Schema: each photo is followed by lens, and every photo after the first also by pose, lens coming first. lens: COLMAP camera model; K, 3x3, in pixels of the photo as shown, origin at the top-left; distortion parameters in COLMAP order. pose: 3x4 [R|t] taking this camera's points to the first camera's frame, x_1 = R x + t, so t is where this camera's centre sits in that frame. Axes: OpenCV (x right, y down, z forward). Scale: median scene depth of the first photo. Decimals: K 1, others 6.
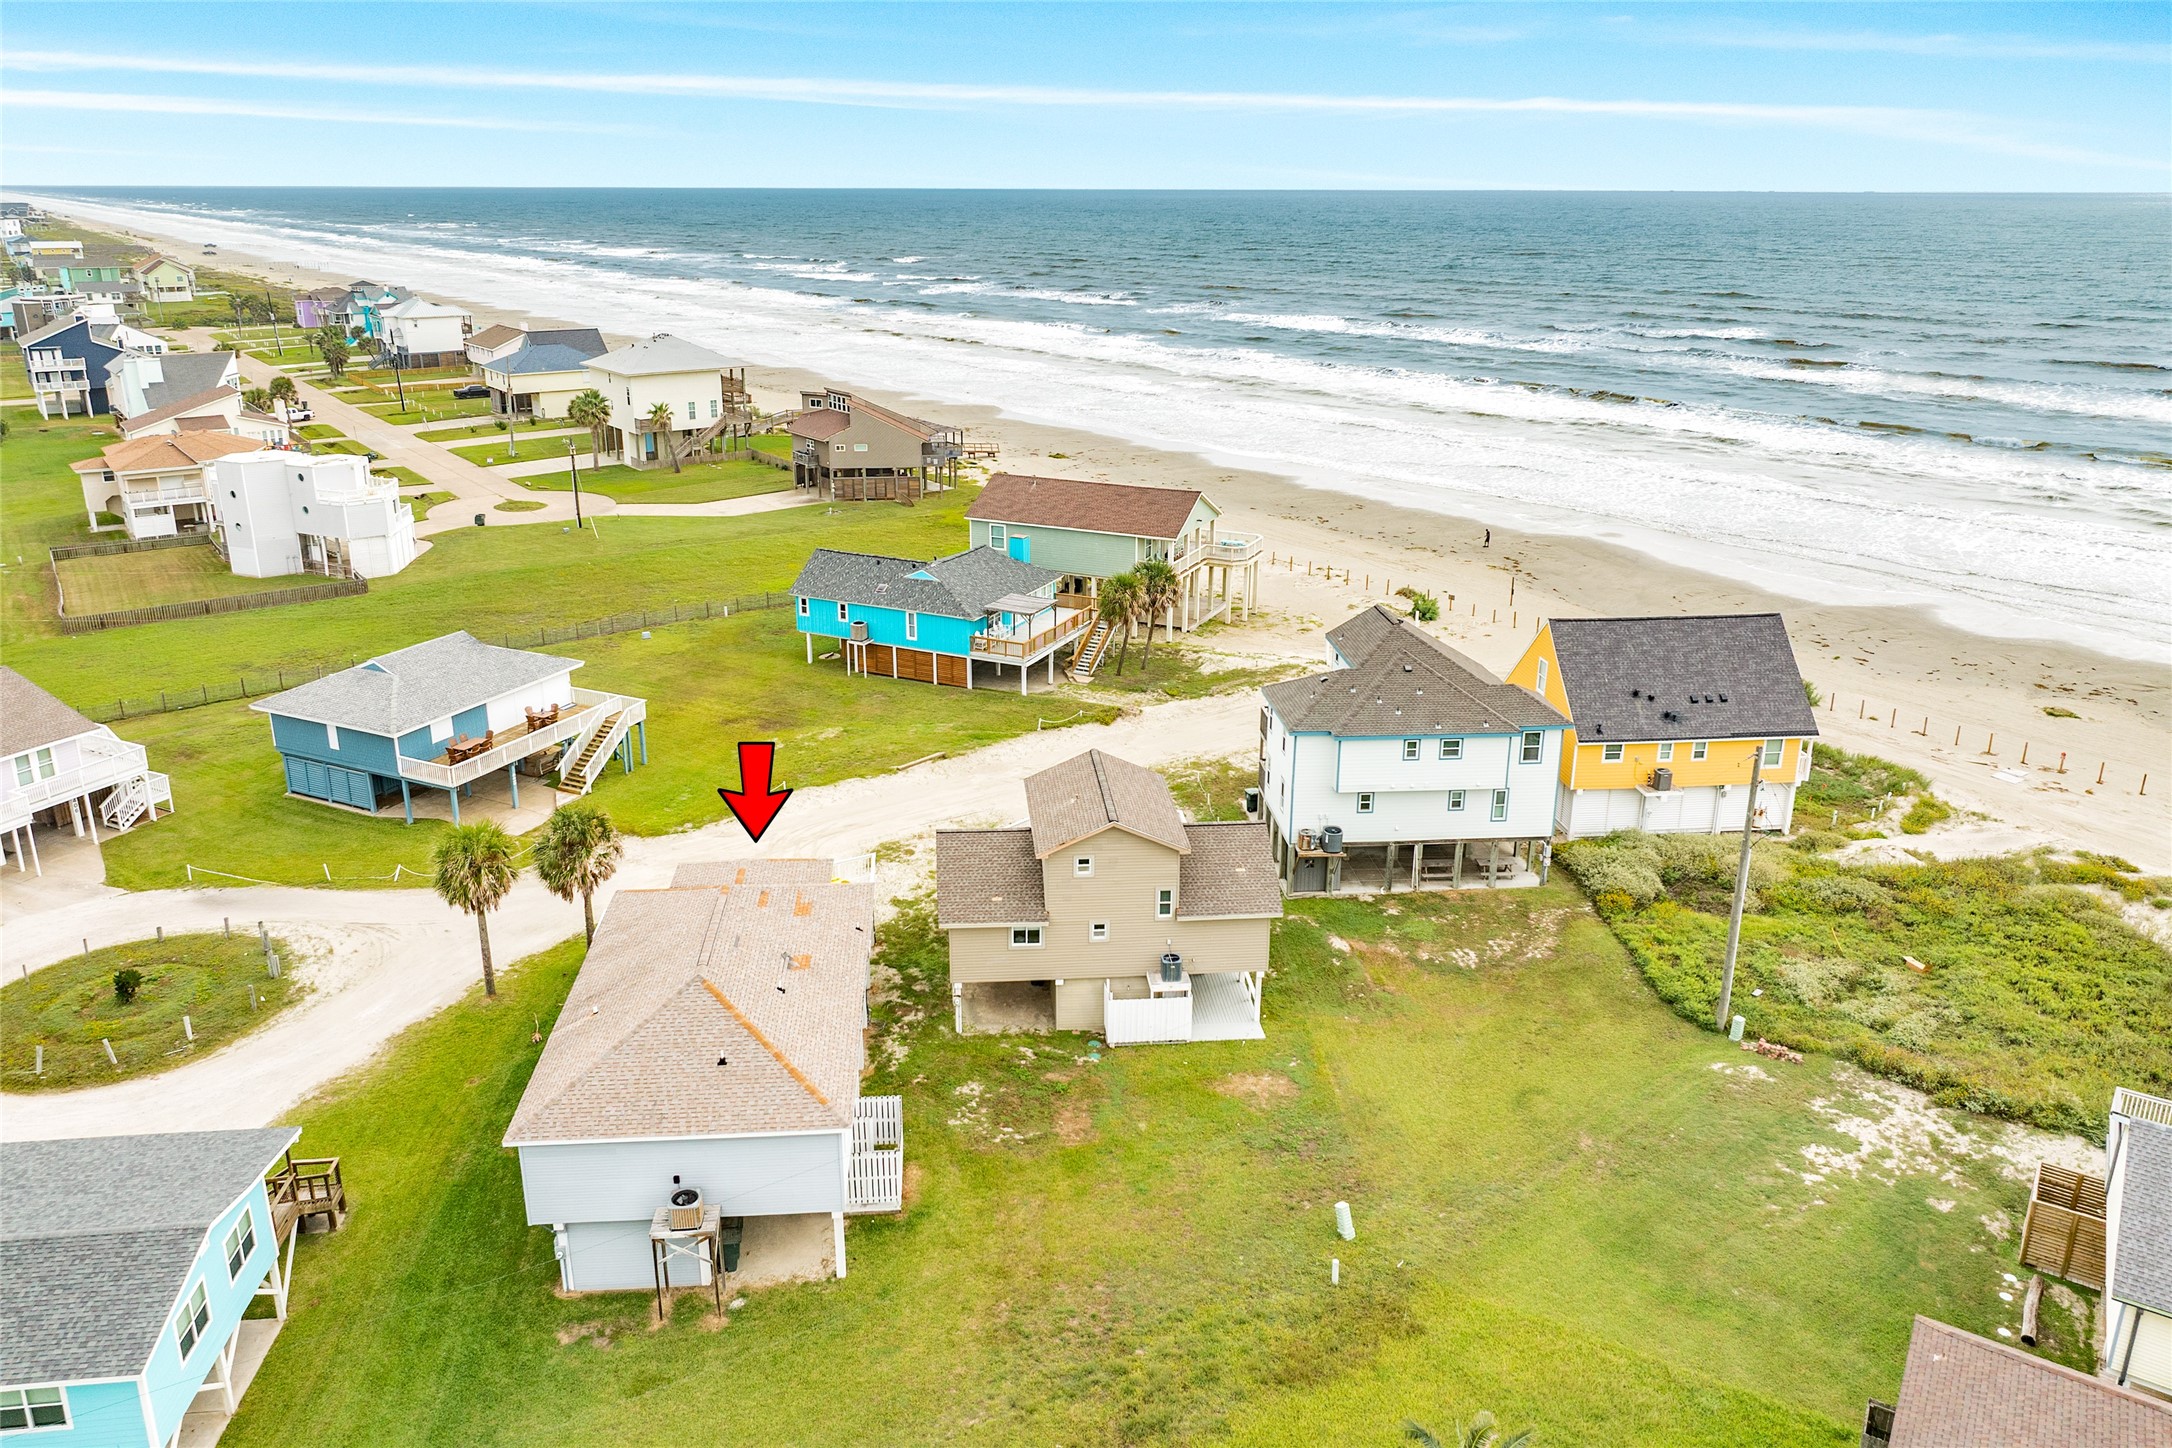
lens RADIAL K [[1490.4, 0, 1086.0], [0, 1490.4, 724.0], [0, 0, 1]] dist [-0.000857, -0.003251]
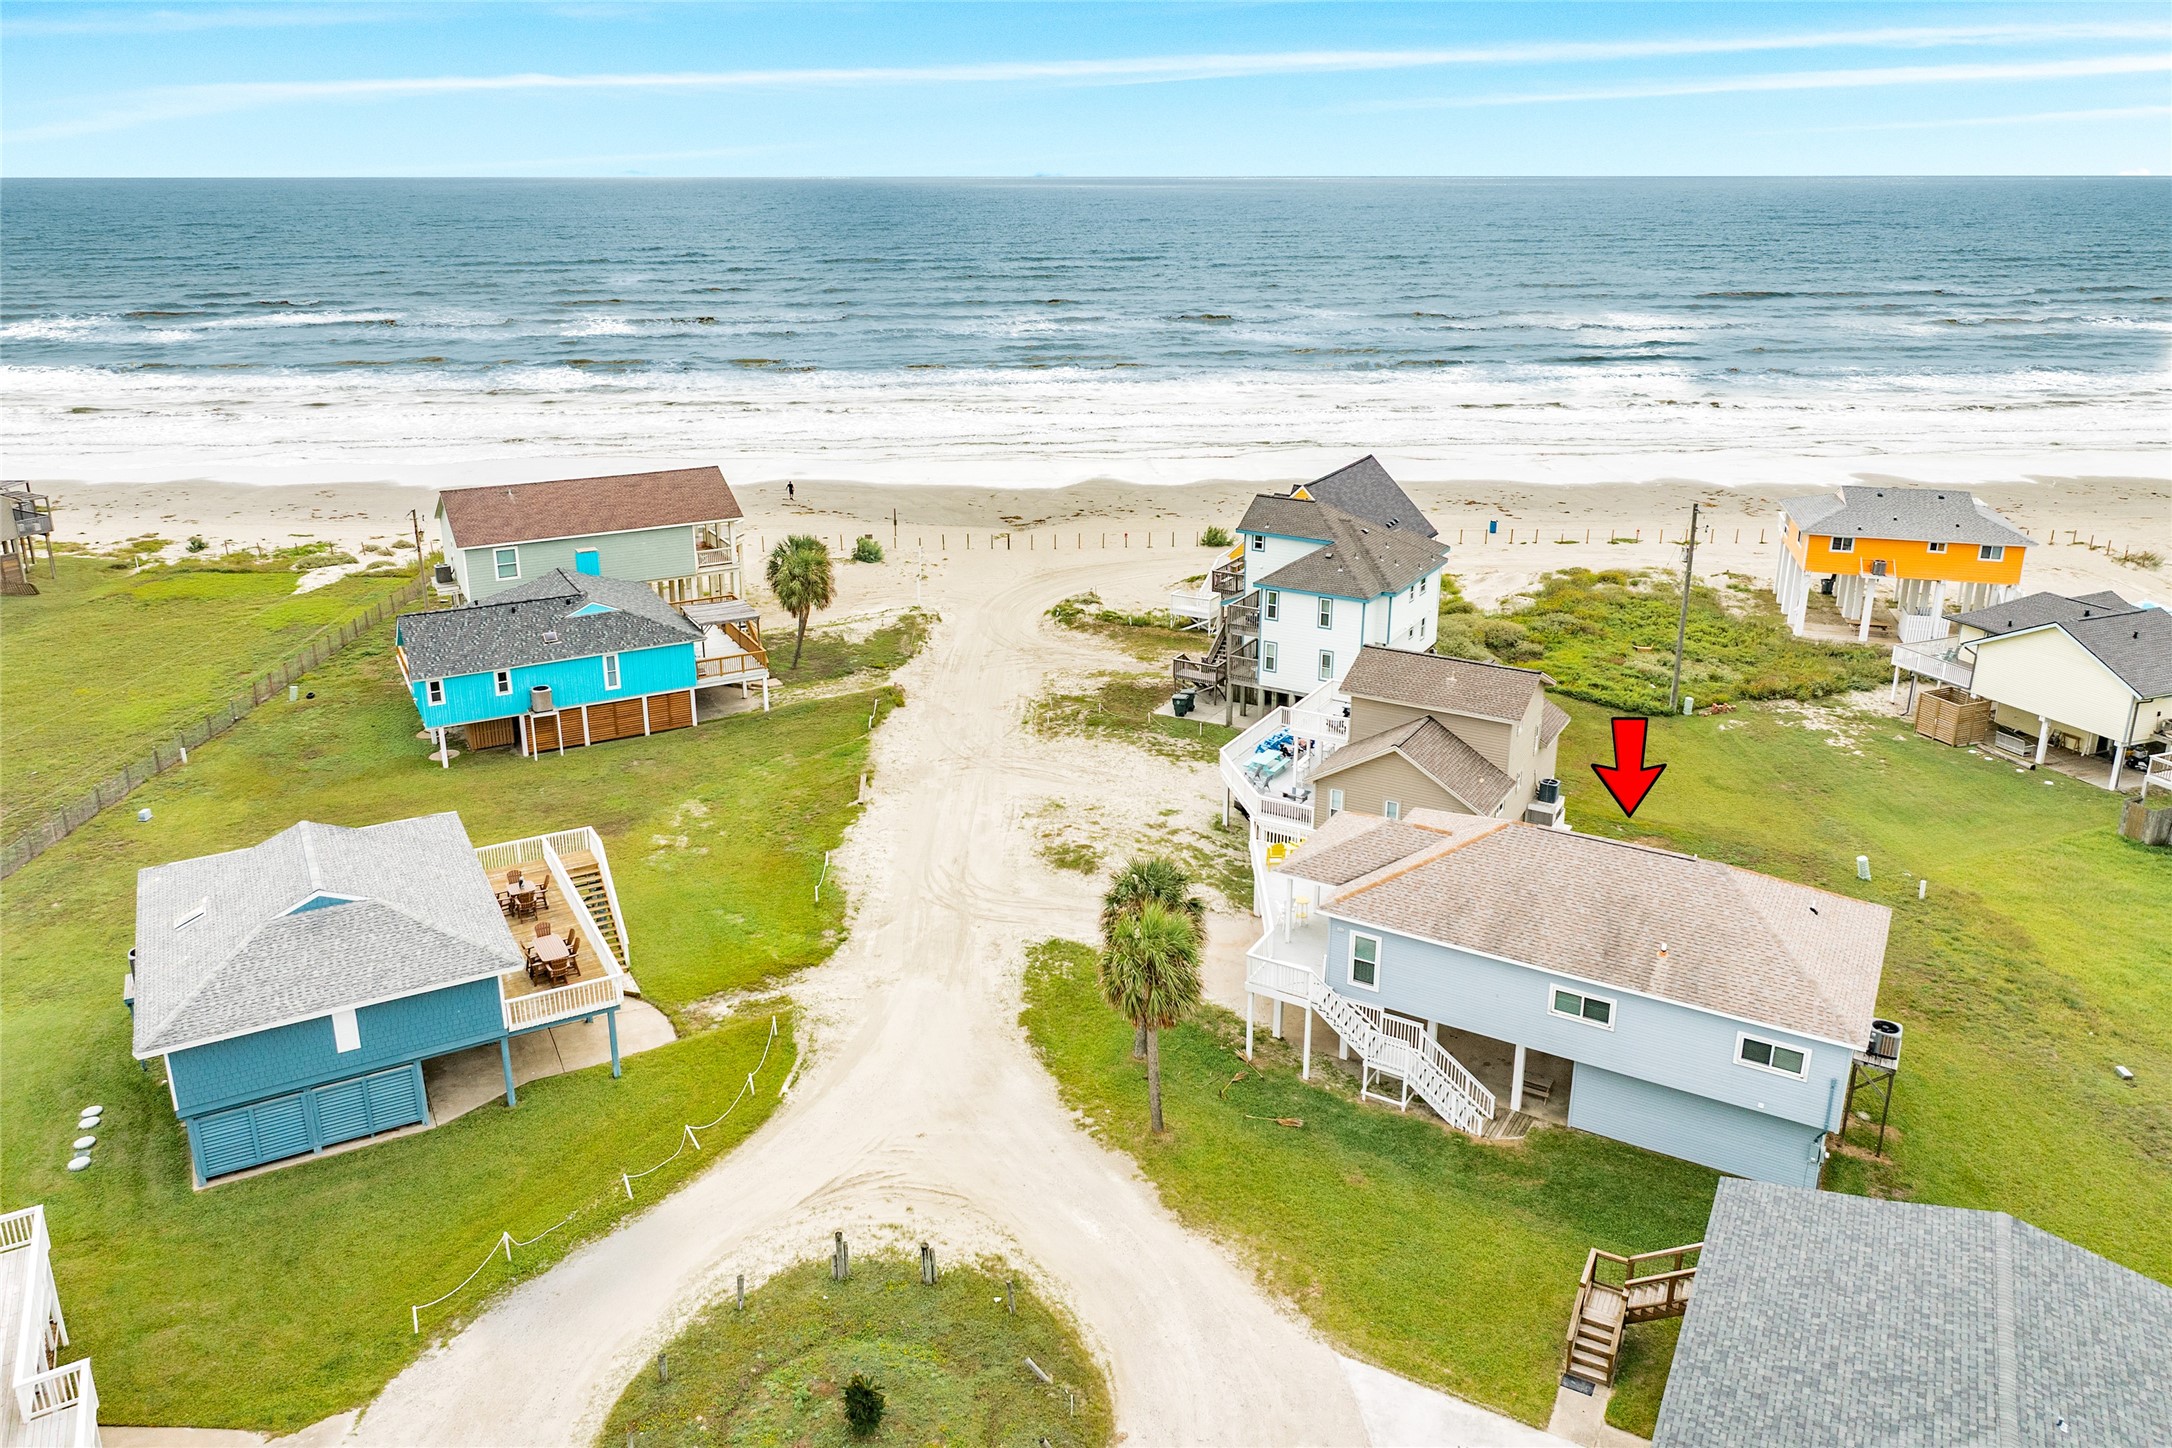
lens RADIAL K [[1490.4, 0, 1086.0], [0, 1490.4, 724.0], [0, 0, 1]] dist [-0.000857, -0.003251]
pose [[0.597930, -0.289712, 0.747360, -0.567285], [0.278418, 0.949408, 0.145285, -0.084475], [-0.751640, 0.121208, 0.648341, 0.302587]]
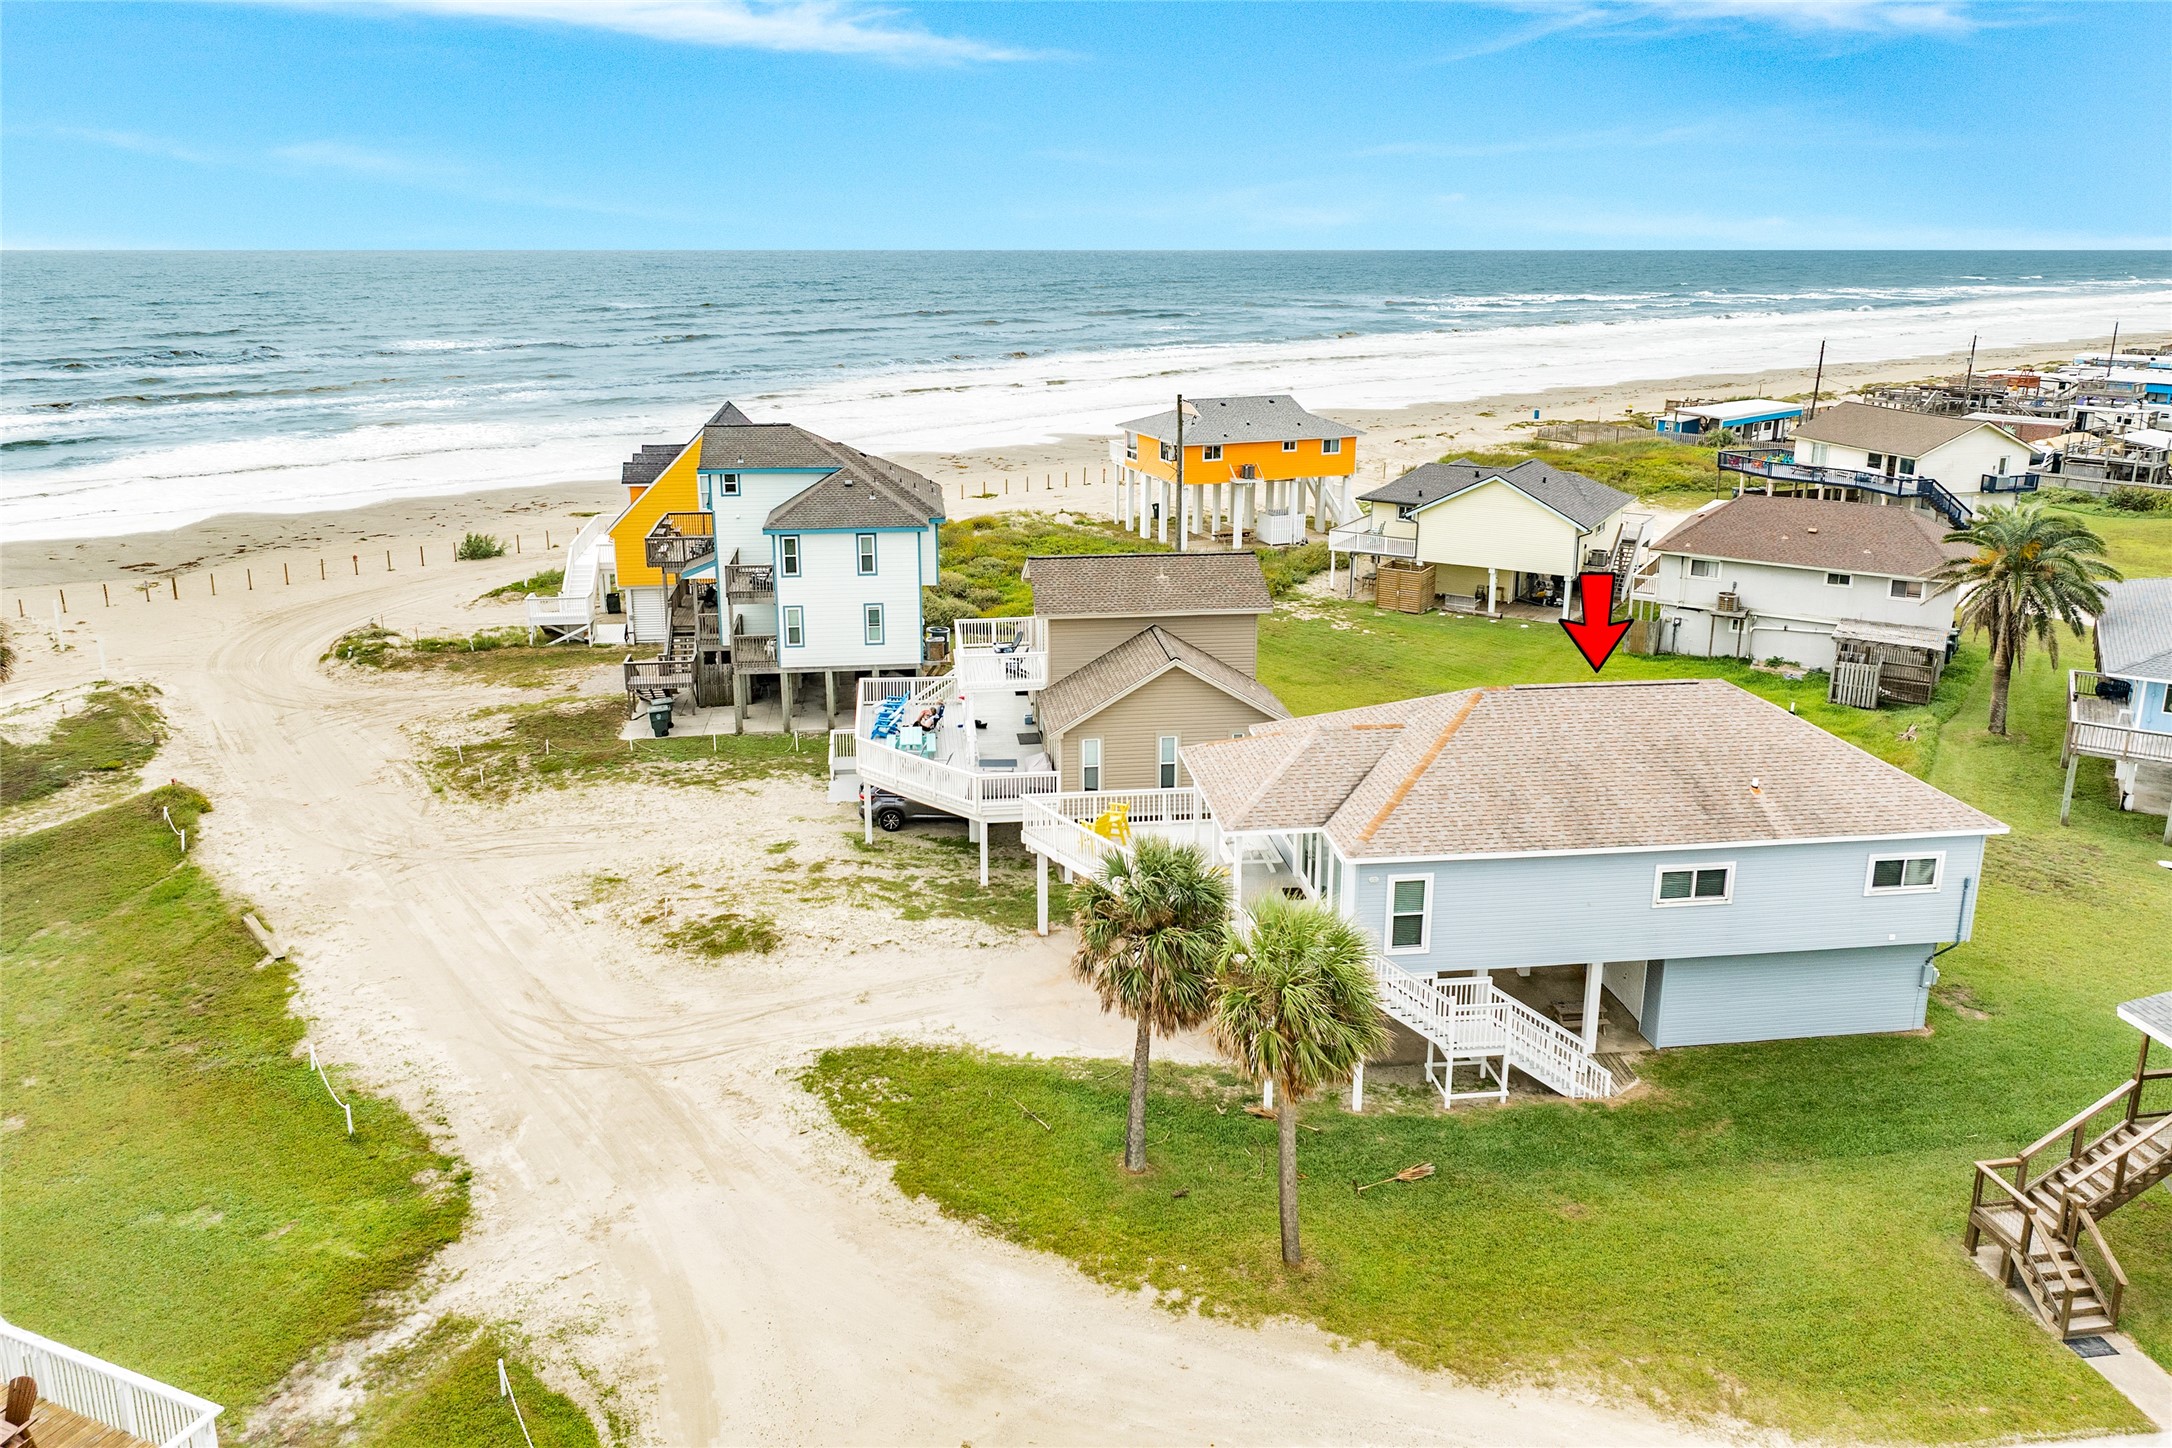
lens RADIAL K [[1515.1, 0, 1089.1], [0, 1515.1, 660.4], [0, 0, 1]] dist [-0.011231, 0.005525]
pose [[-0.015356, -0.280984, 0.959590, -0.488883], [0.334627, 0.902919, 0.269745, -0.086657], [-0.942225, 0.325247, 0.080160, 0.581320]]
